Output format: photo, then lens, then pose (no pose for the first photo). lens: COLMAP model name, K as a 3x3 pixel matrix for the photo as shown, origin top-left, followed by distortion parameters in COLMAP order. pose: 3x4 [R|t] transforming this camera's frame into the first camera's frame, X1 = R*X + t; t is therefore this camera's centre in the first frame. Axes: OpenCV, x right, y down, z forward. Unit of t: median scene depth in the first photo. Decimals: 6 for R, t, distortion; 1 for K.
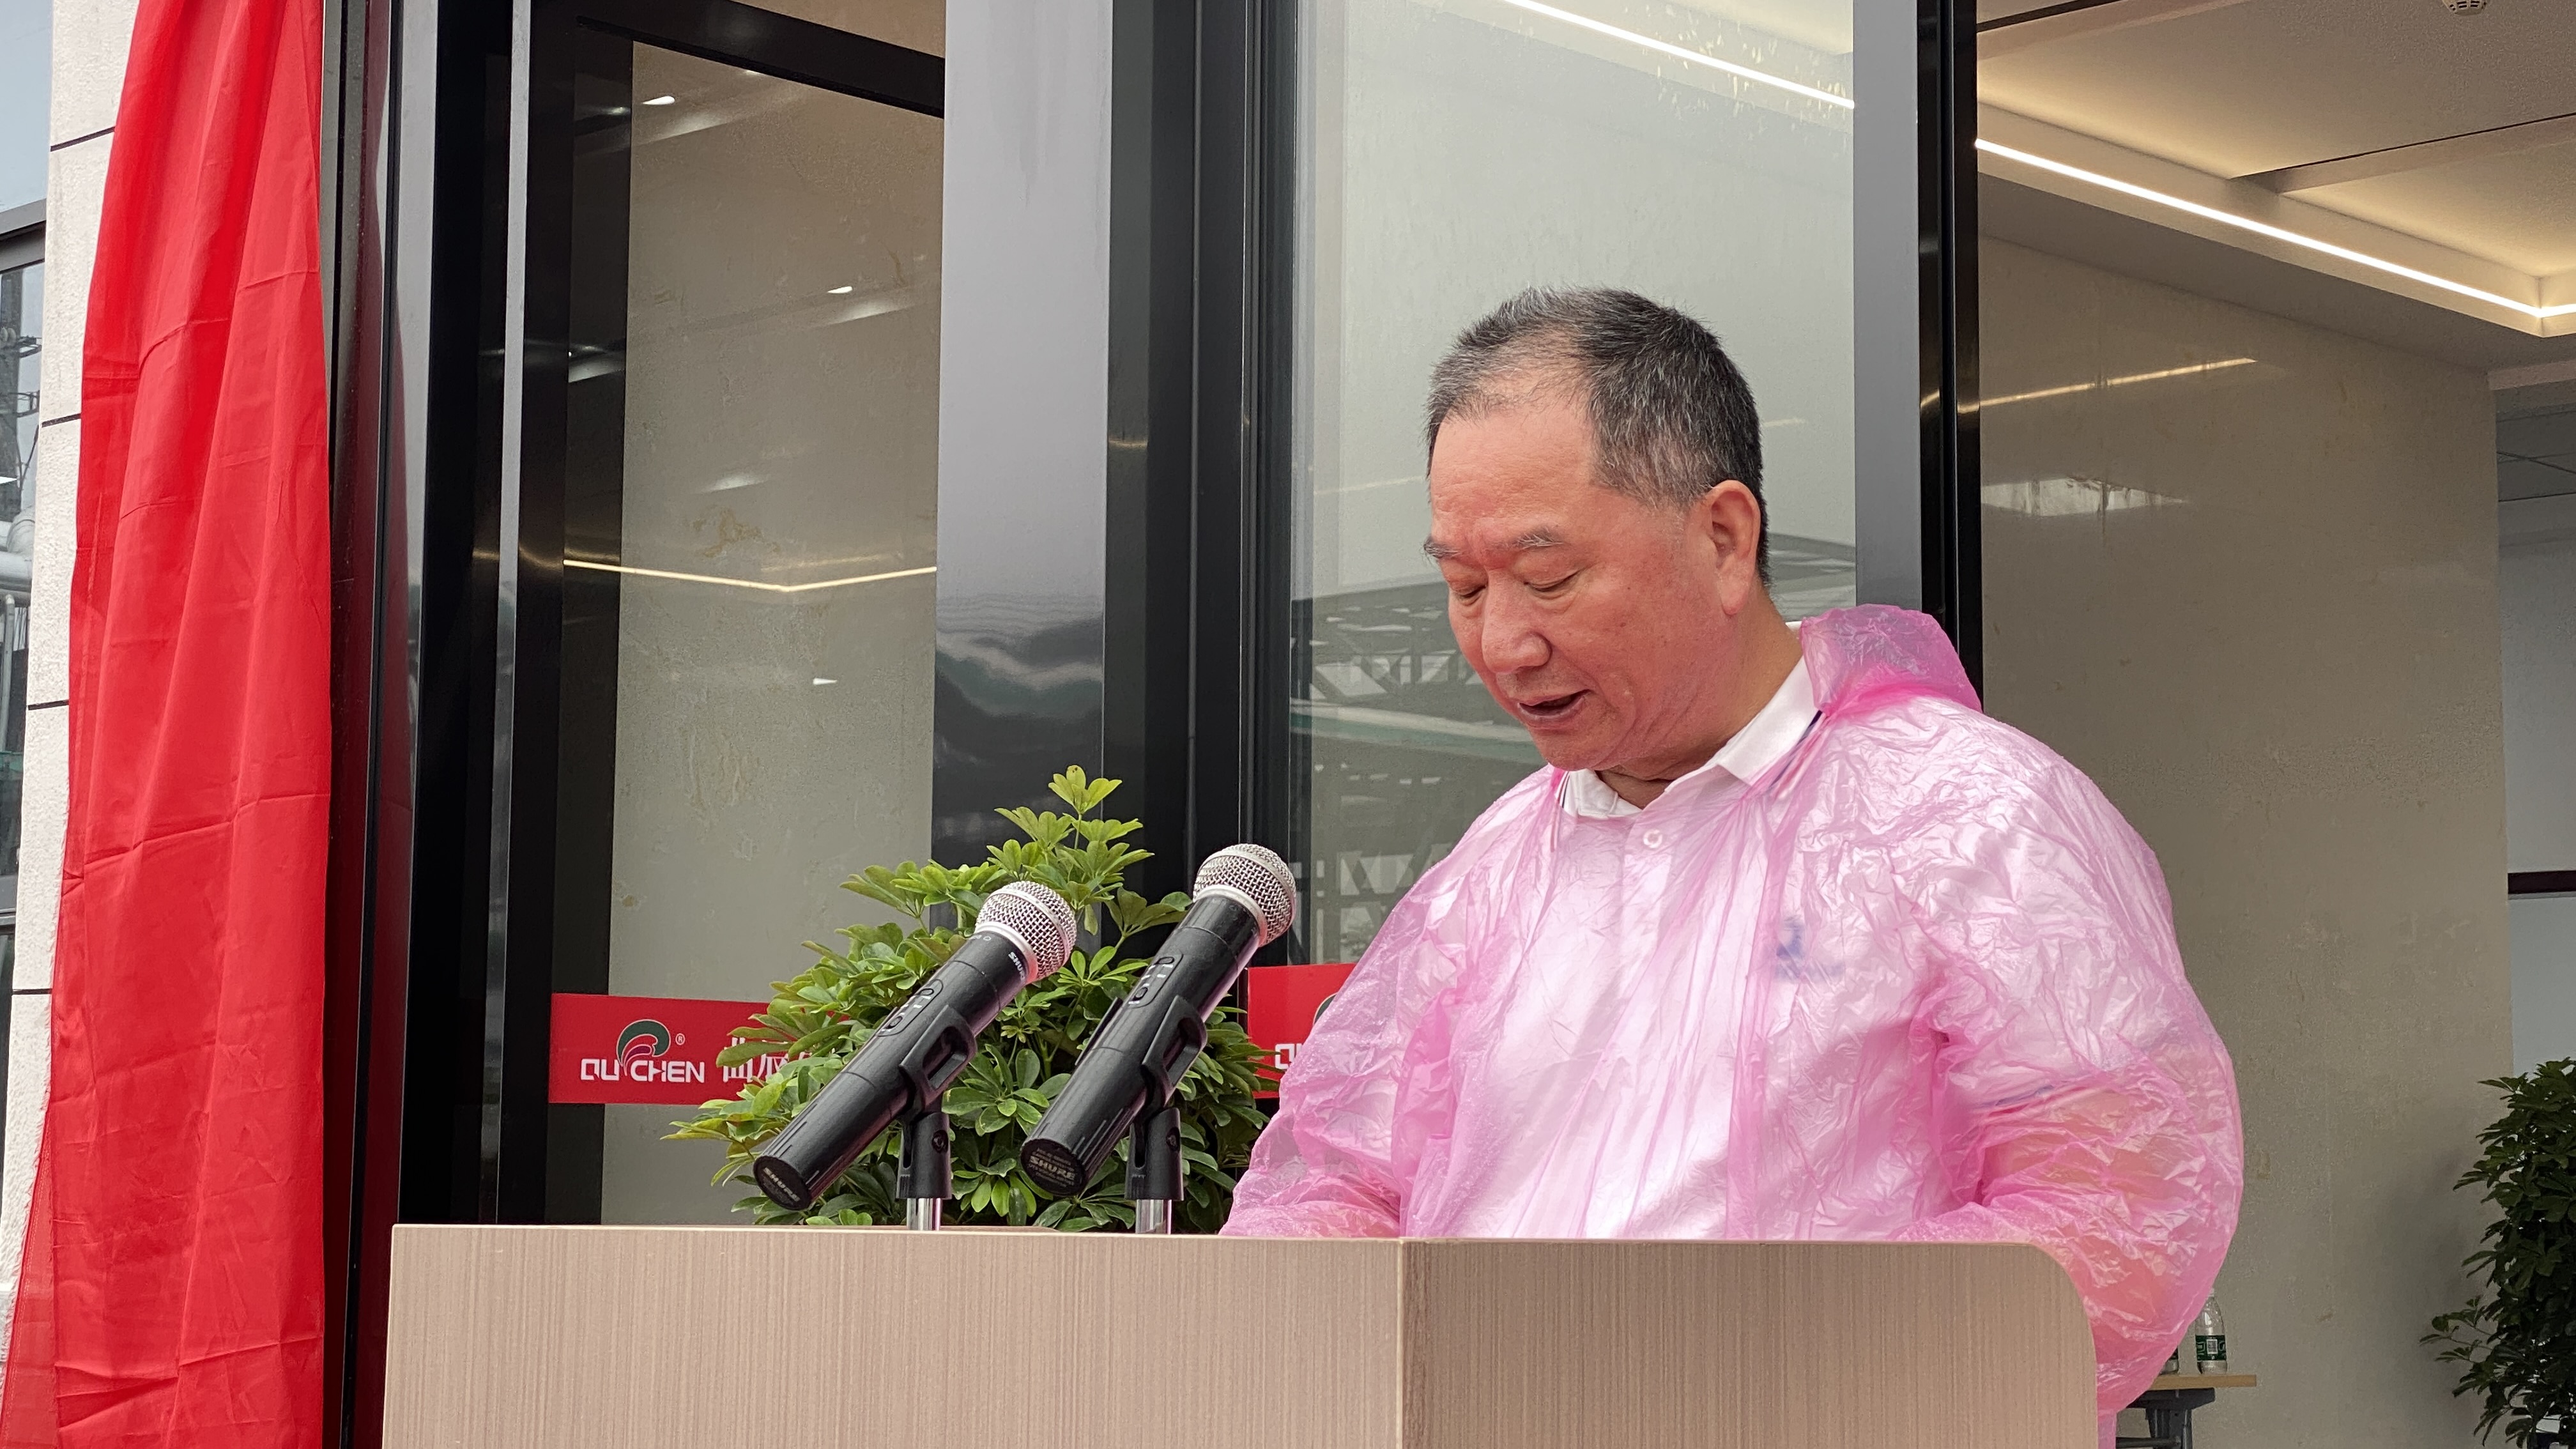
lens RADIAL K [[4160.6, 0, 1266.4], [0, 4160.6, 729.4], [0, 0, 1]] dist [0.091491, 0.000000]
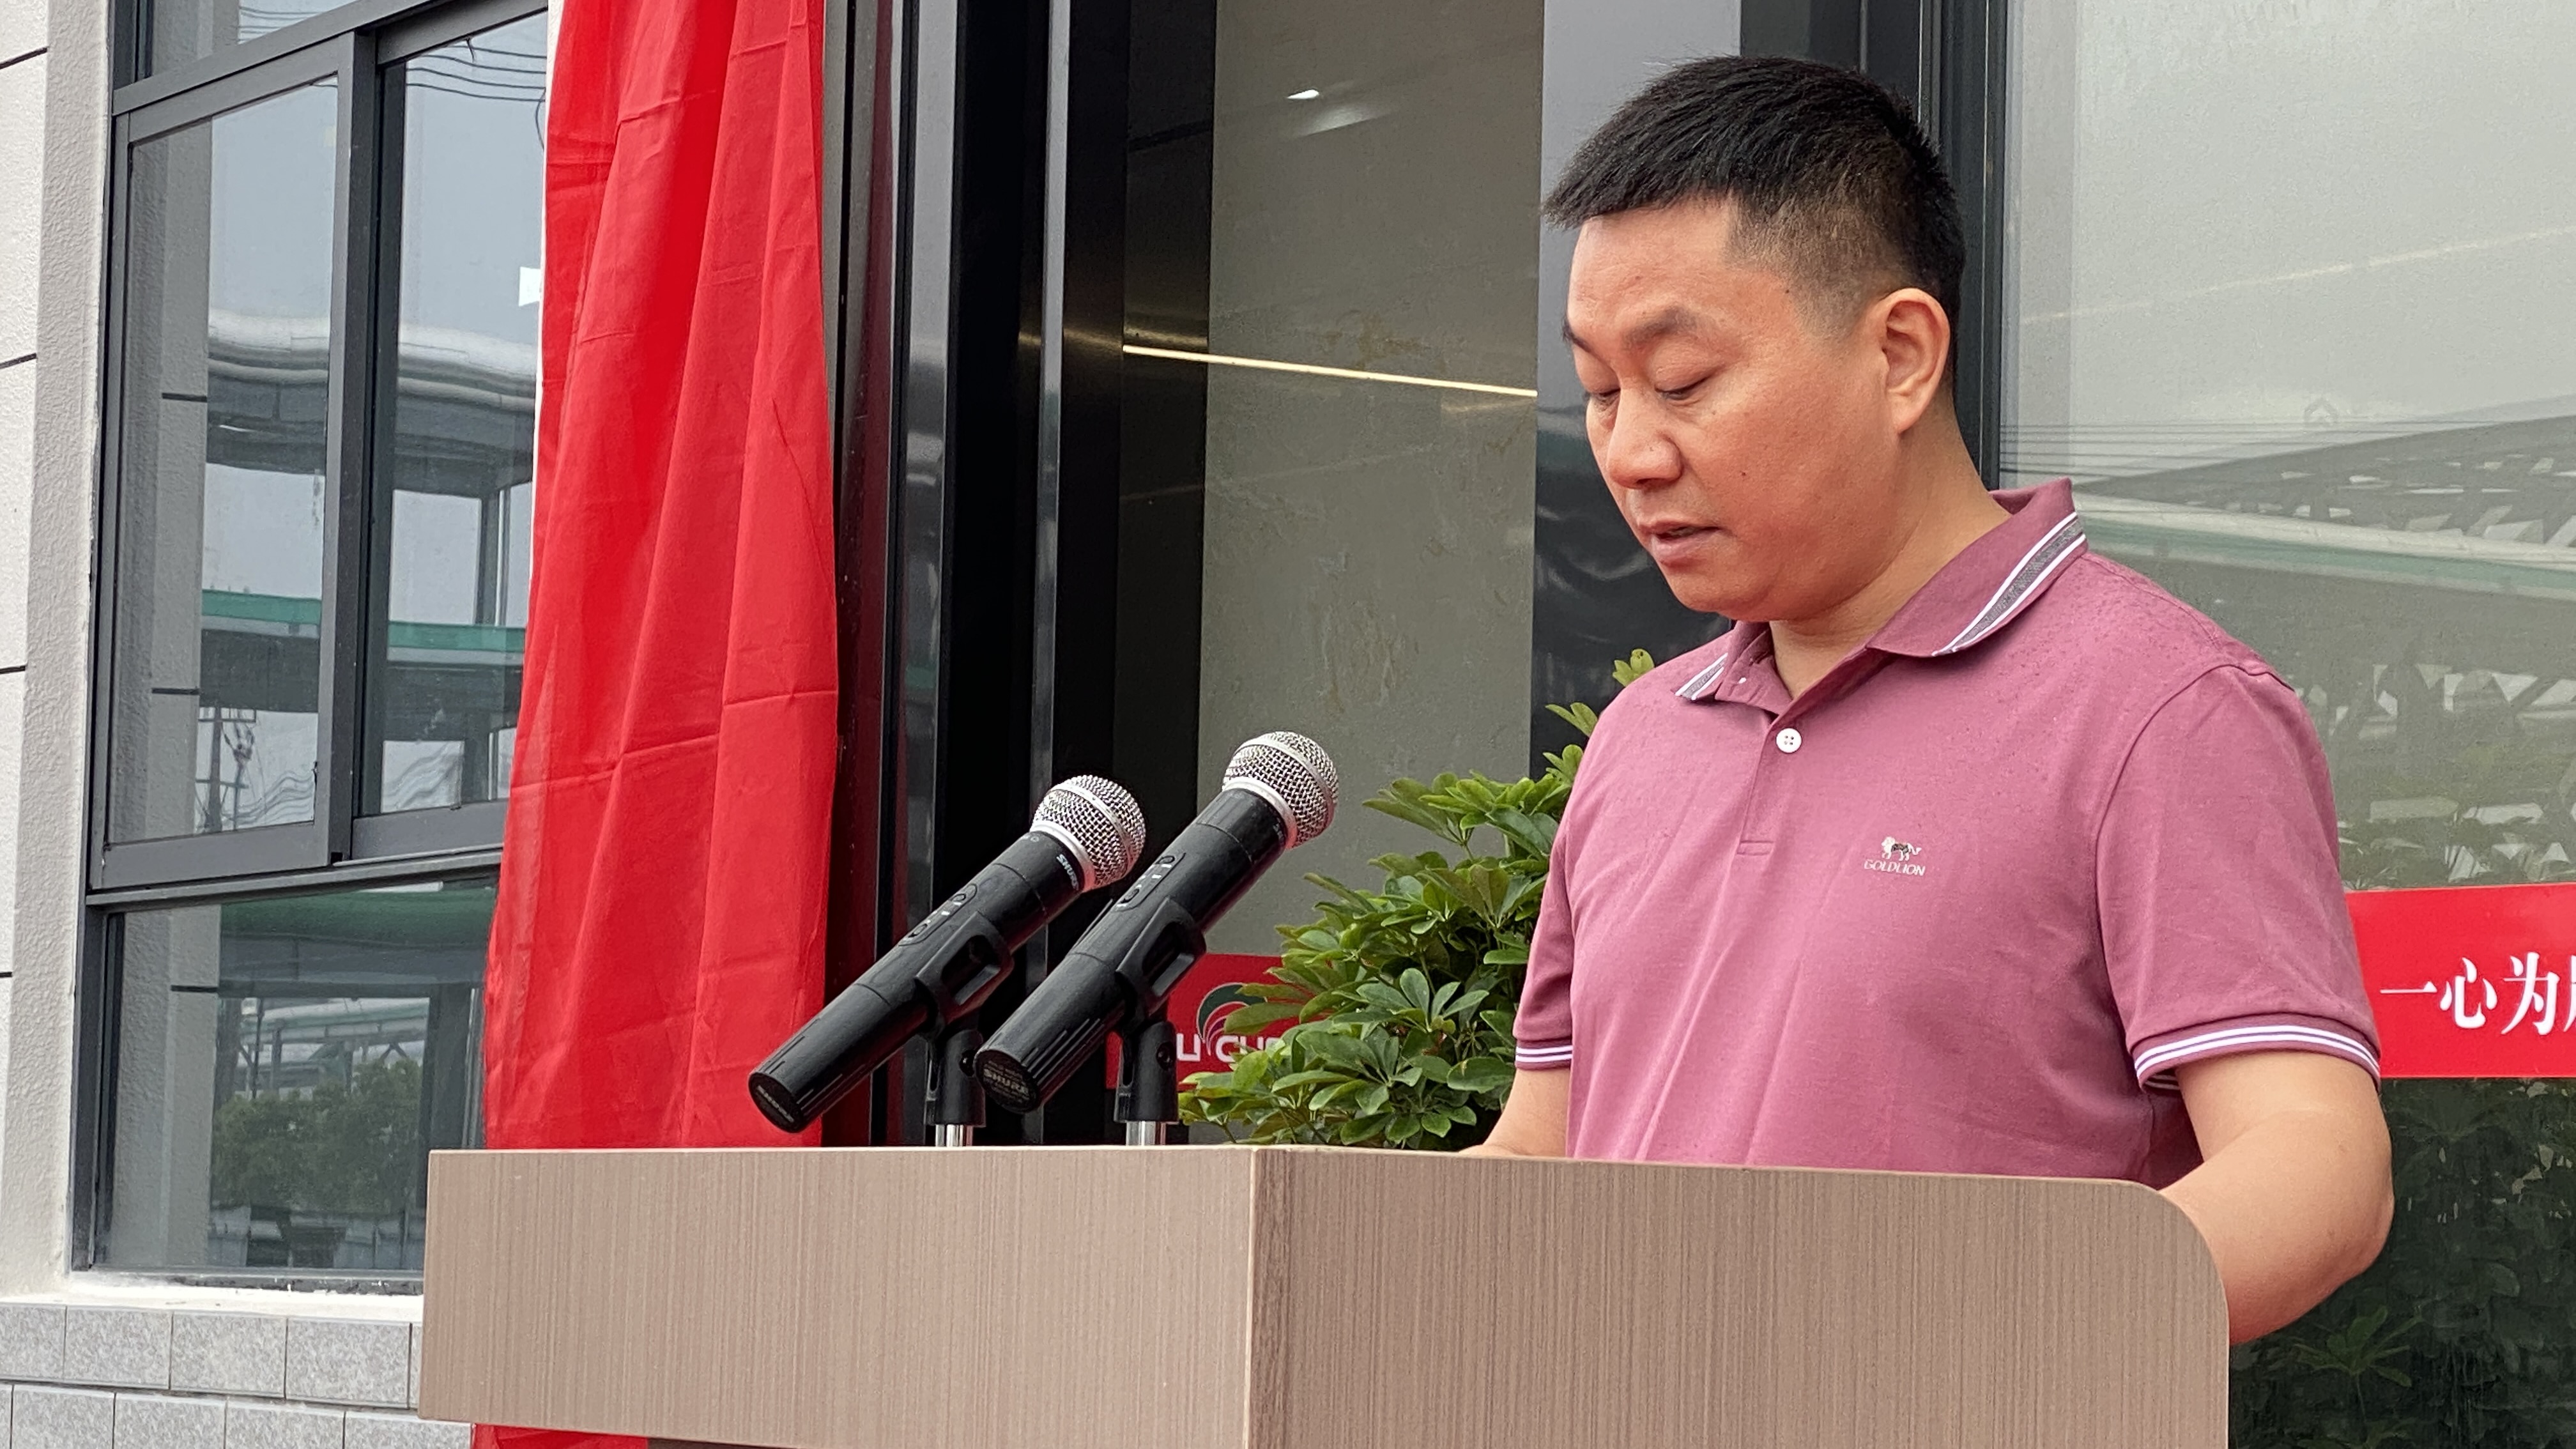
lens RADIAL K [[6010.1, 0, 1291.0], [0, 6010.1, 726.4], [0, 0, 1]] dist [-0.044893, 0.000000]
pose [[0.980408, -0.001660, -0.196969, 0.080394], [0.005708, 0.999784, 0.019983, 0.000162], [0.196893, -0.020715, 0.980206, -0.084927]]
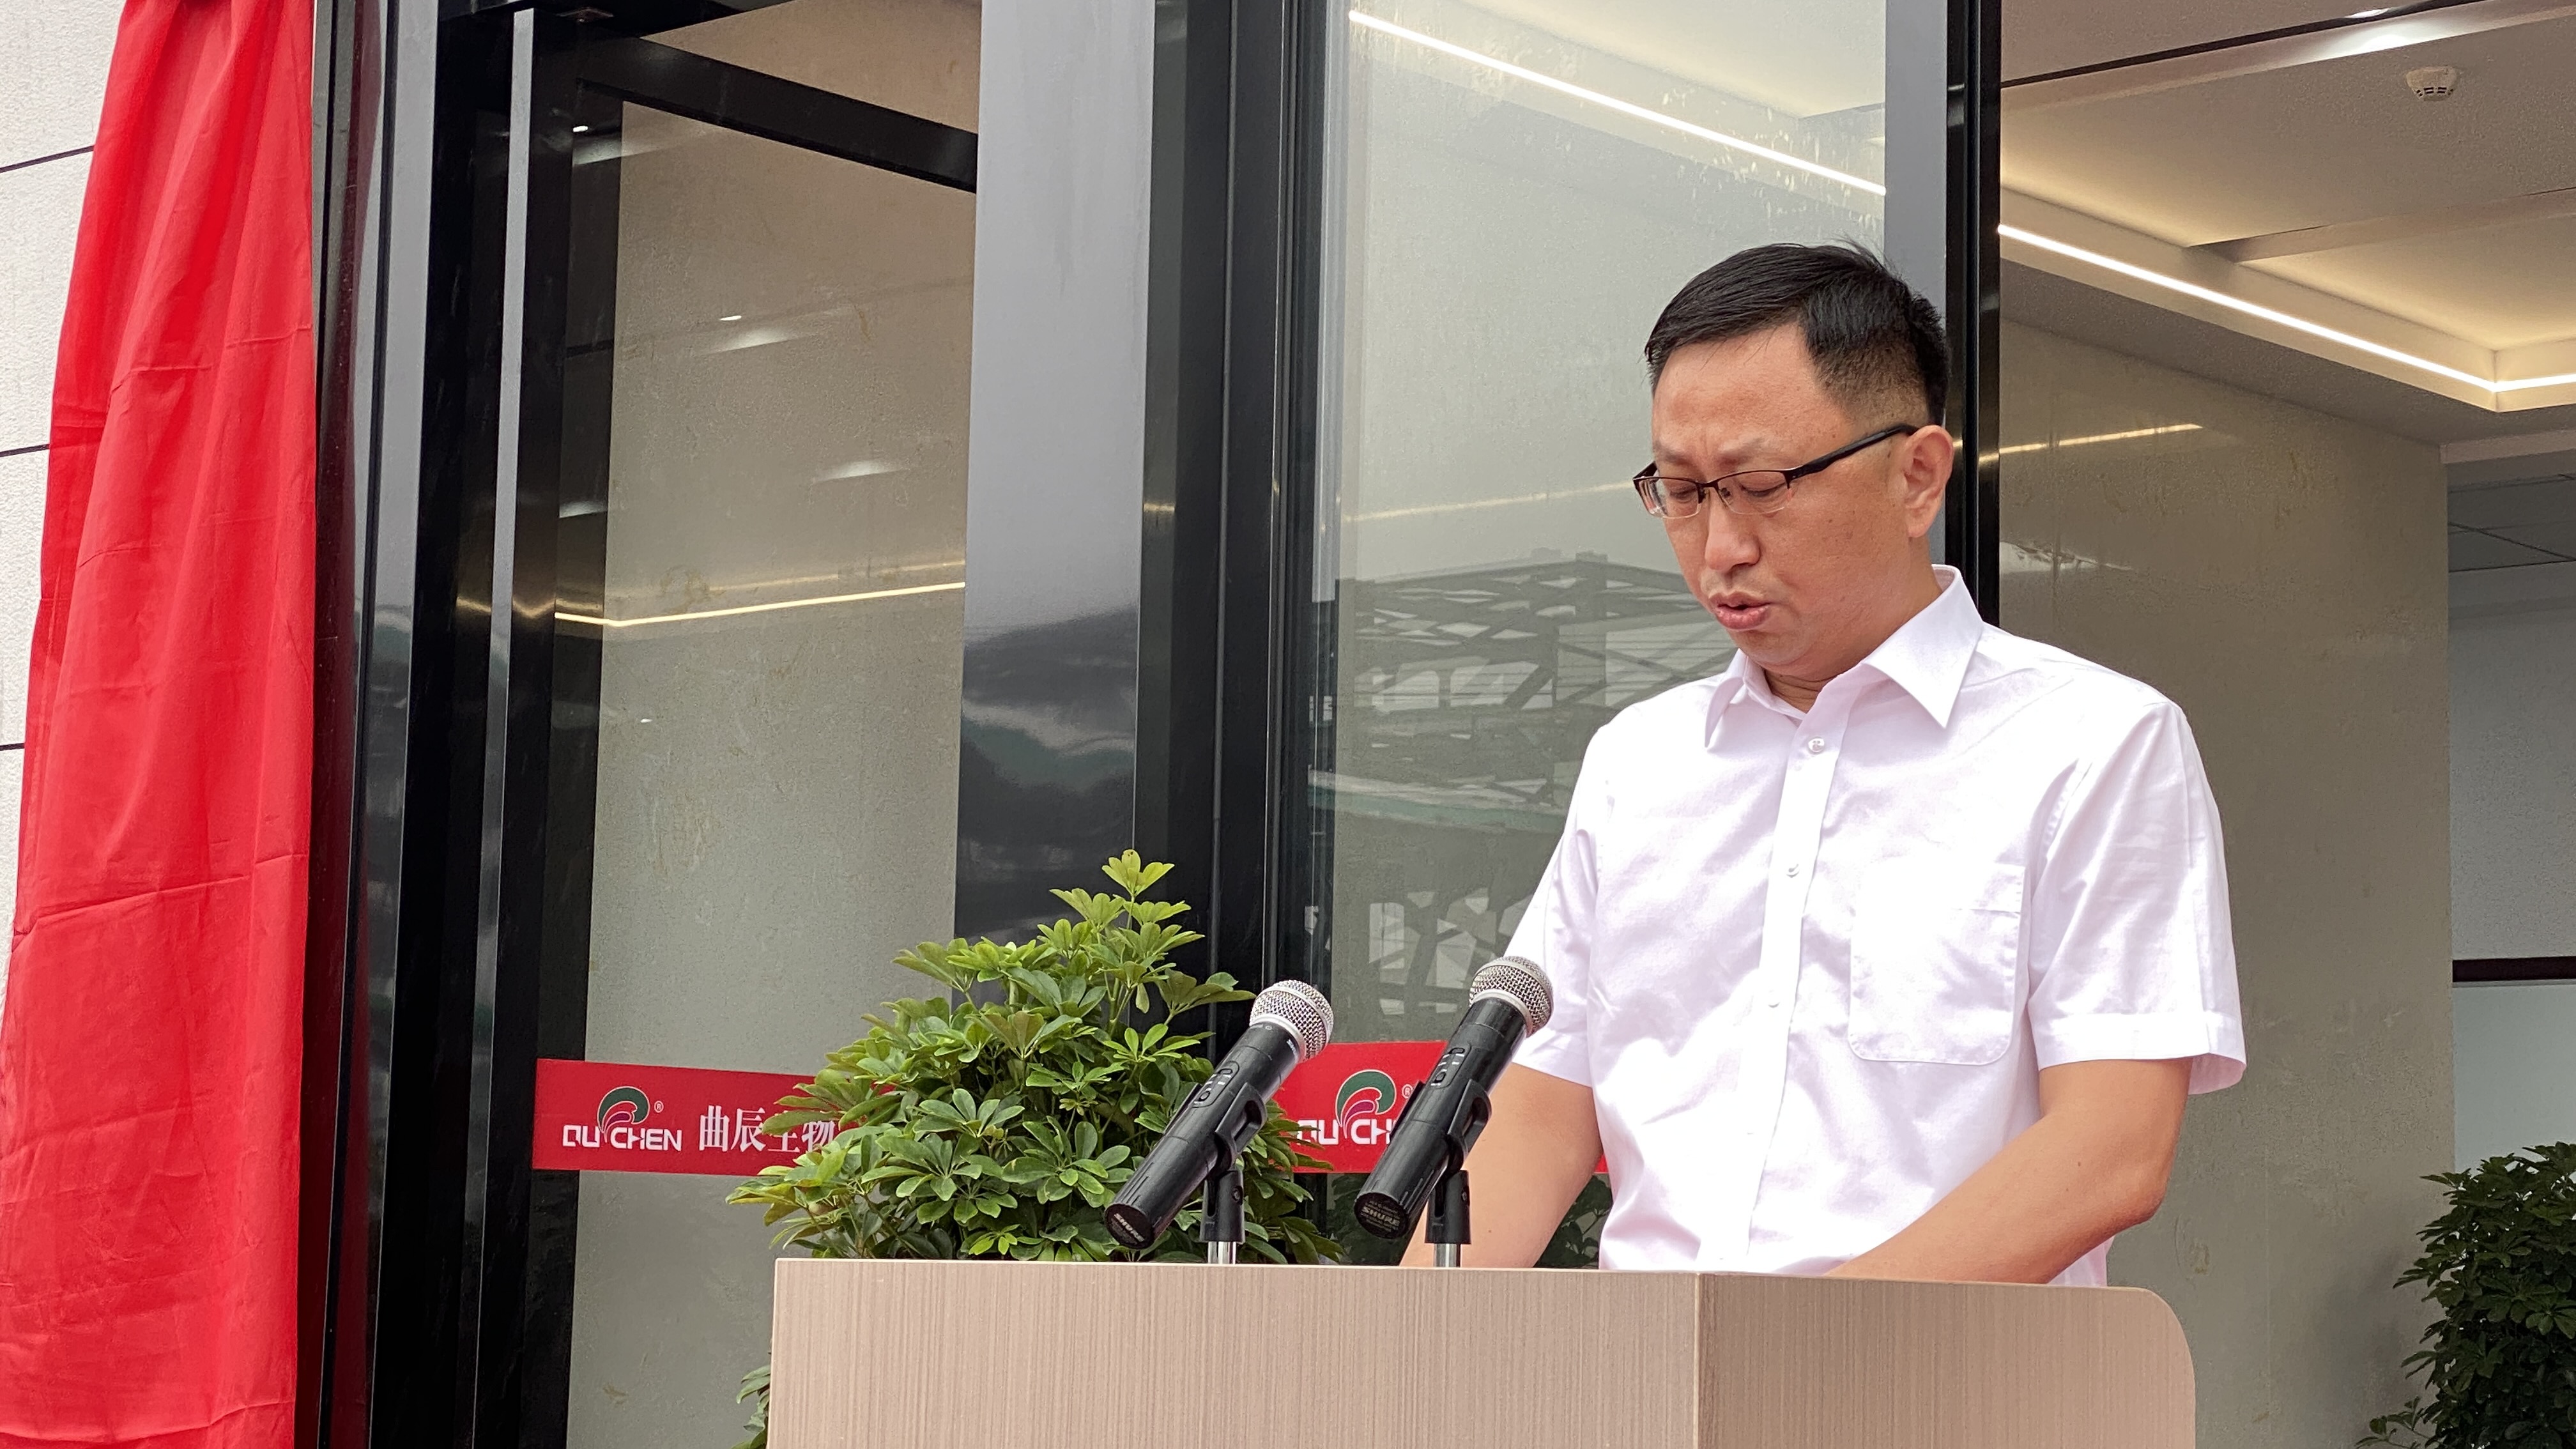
lens RADIAL K [[4630.3, 0, 1300.1], [0, 4630.3, 703.6], [0, 0, 1]] dist [0.039037, 0.000000]
pose [[0.998699, 0.019149, 0.047264, -0.042544], [-0.018444, 0.999713, -0.015308, -0.007794], [-0.047543, 0.014416, 0.998765, -0.113970]]
